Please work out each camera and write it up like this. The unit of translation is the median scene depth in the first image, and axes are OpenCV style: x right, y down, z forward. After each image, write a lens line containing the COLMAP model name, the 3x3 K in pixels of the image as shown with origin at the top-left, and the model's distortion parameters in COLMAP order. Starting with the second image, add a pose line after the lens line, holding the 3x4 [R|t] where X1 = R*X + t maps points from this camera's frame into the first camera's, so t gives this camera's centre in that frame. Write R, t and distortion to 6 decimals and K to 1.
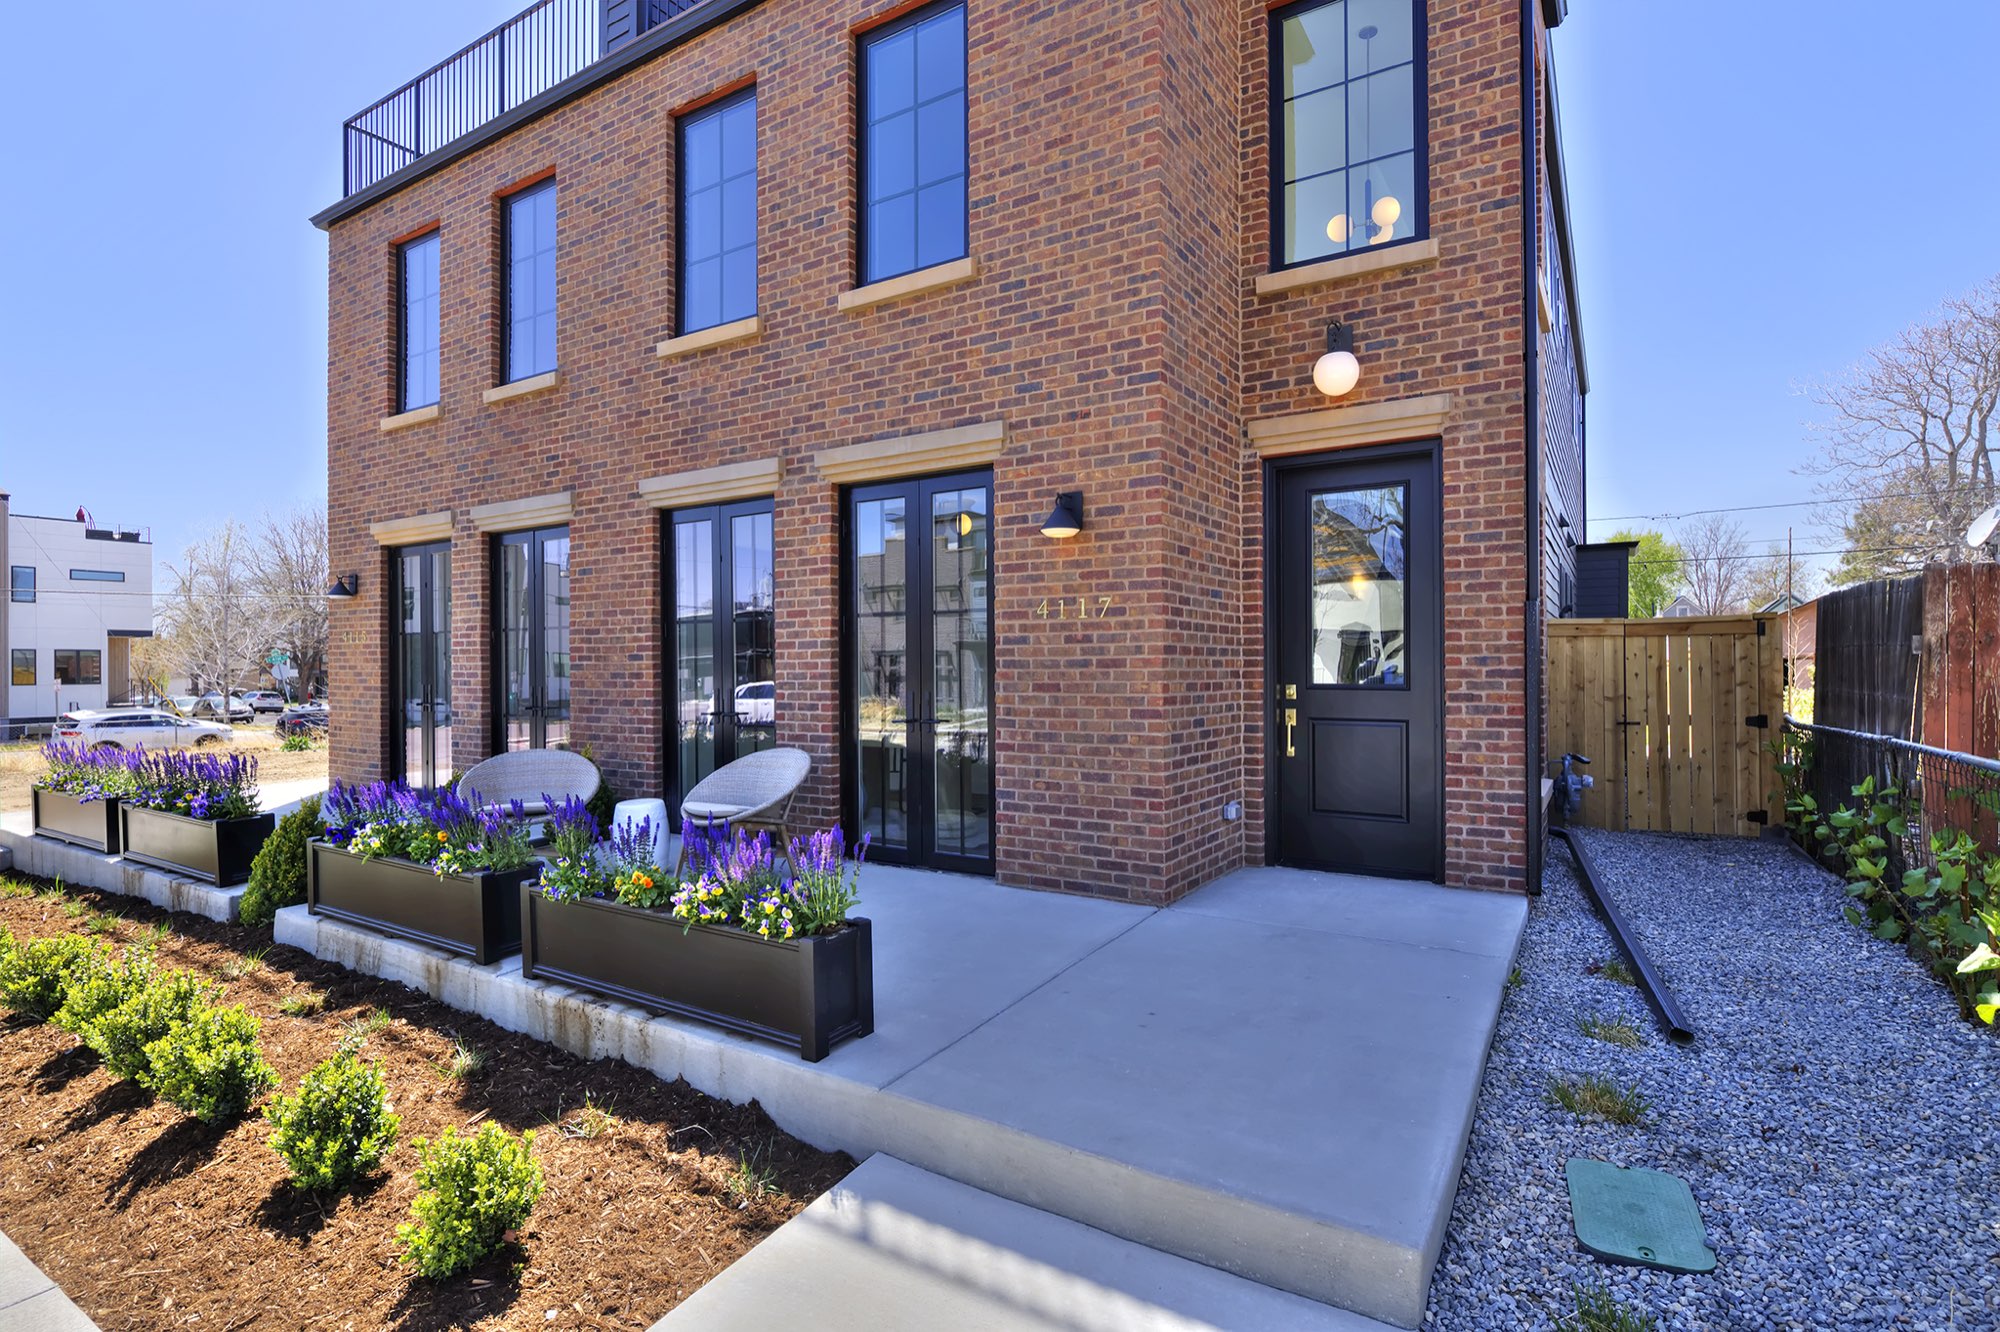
lens RADIAL K [[969.8, 0, 1000.5], [0, 969.8, 653.6], [0, 0, 1]] dist [0.000455, -0.002005]
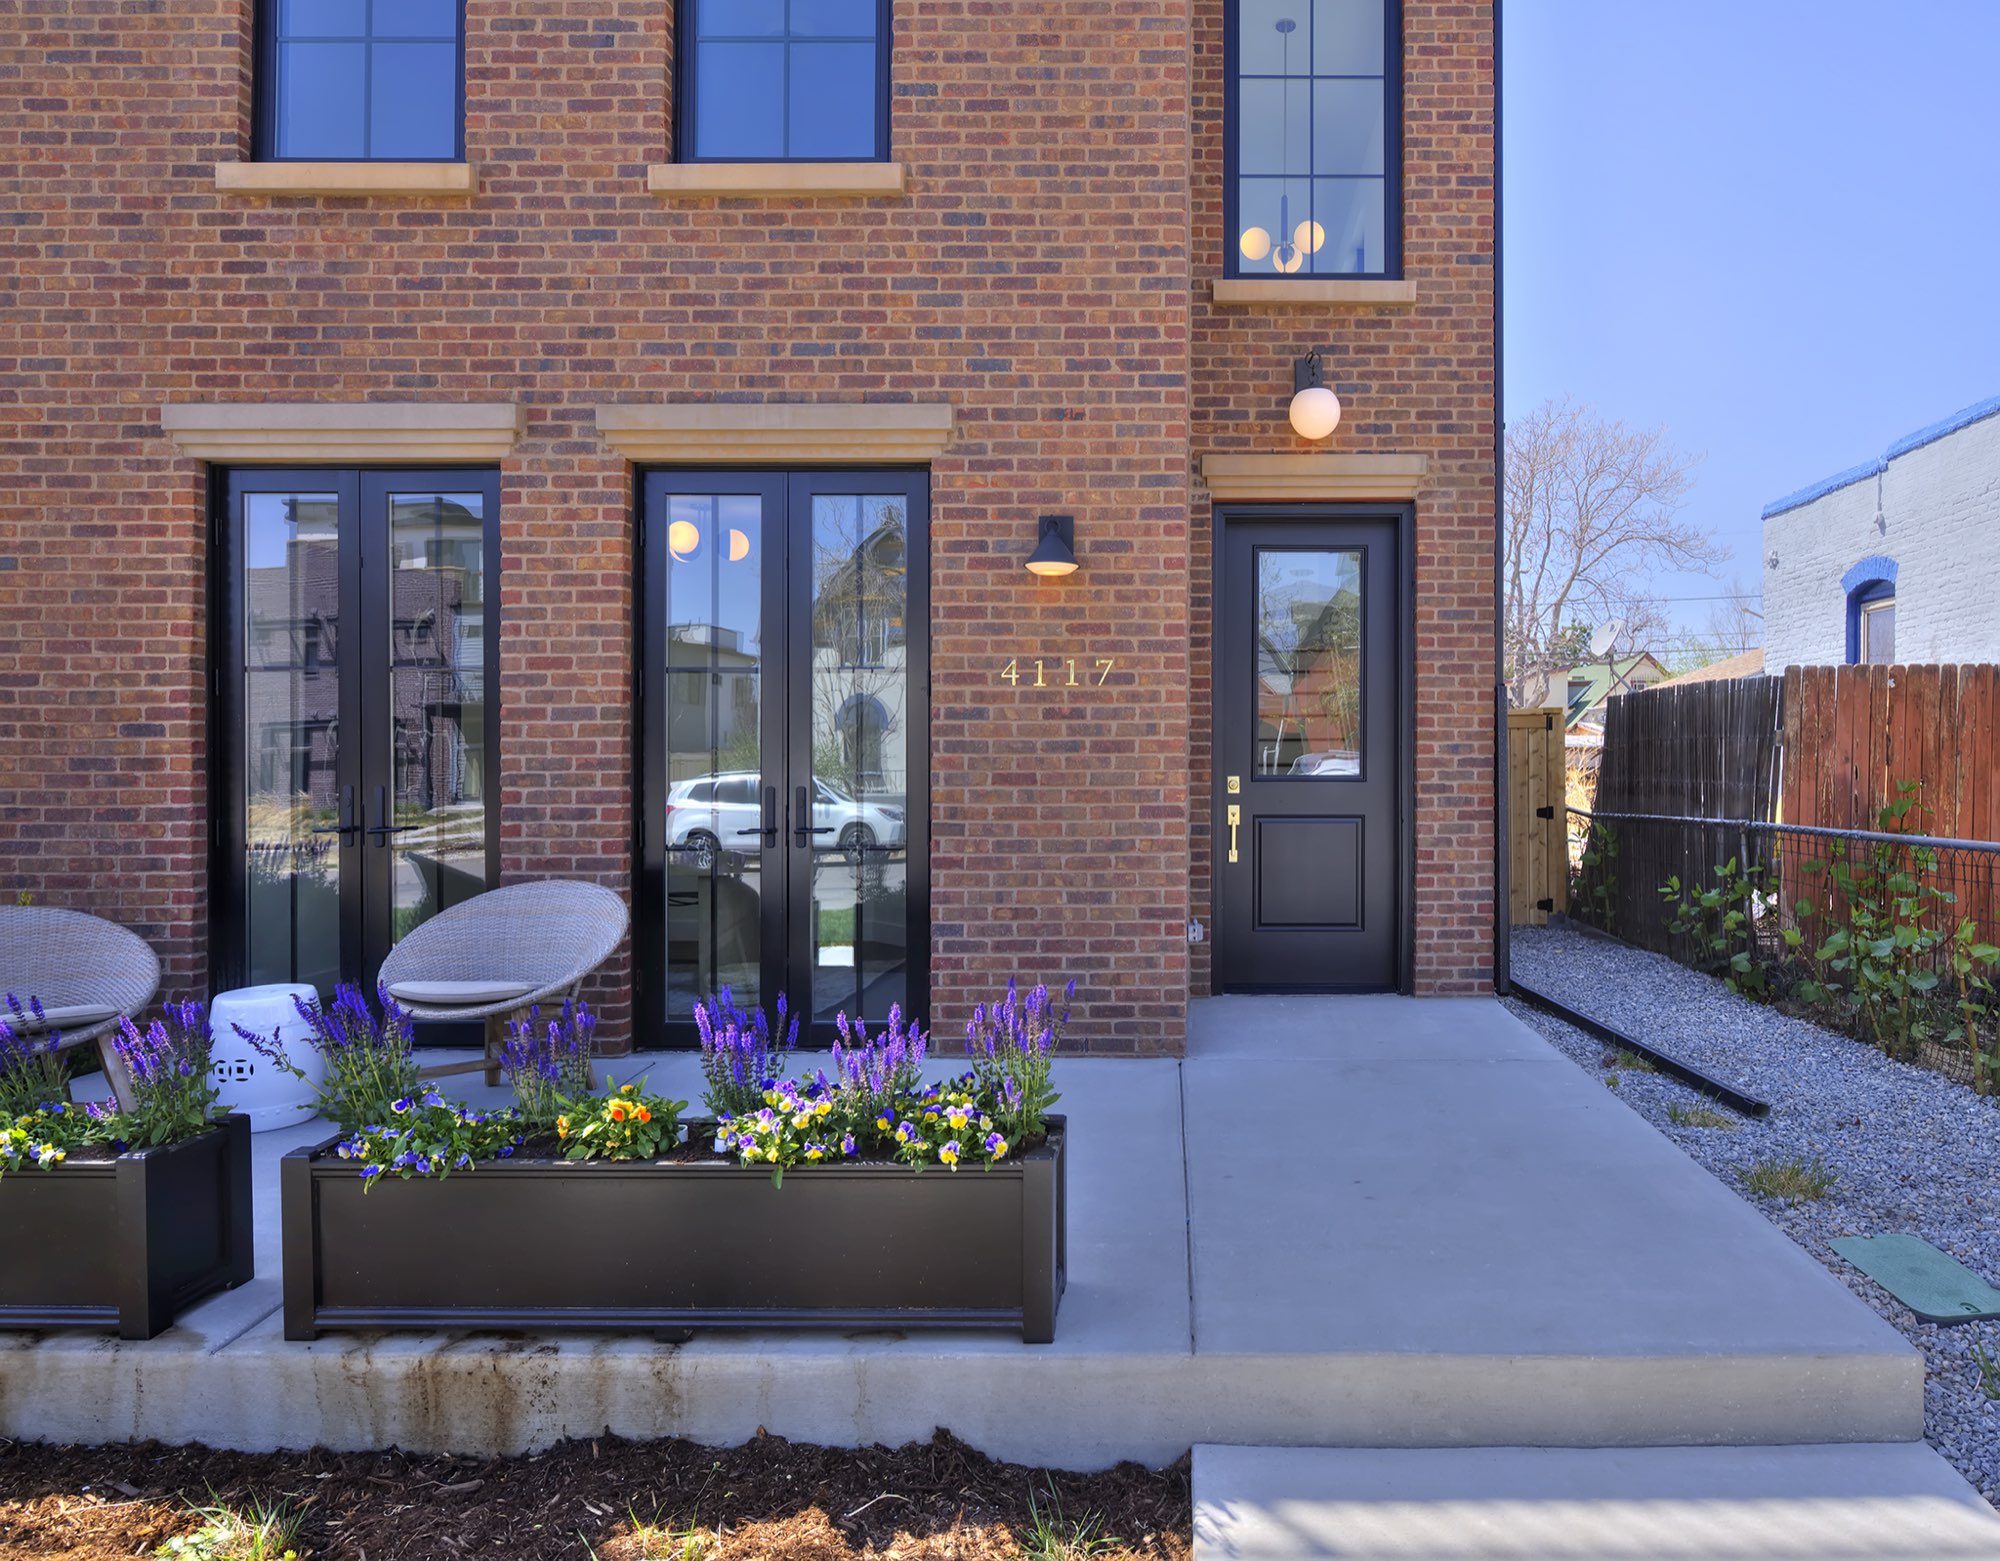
lens RADIAL K [[1233.4, 0, 1013.7], [0, 1233.4, 755.5], [0, 0, 1]] dist [-0.000282, -0.003770]
pose [[0.844458, 0.009795, 0.535532, -0.462282], [-0.010771, 0.999941, -0.001306, 0.018950], [-0.535513, -0.004666, 0.844514, 0.219208]]
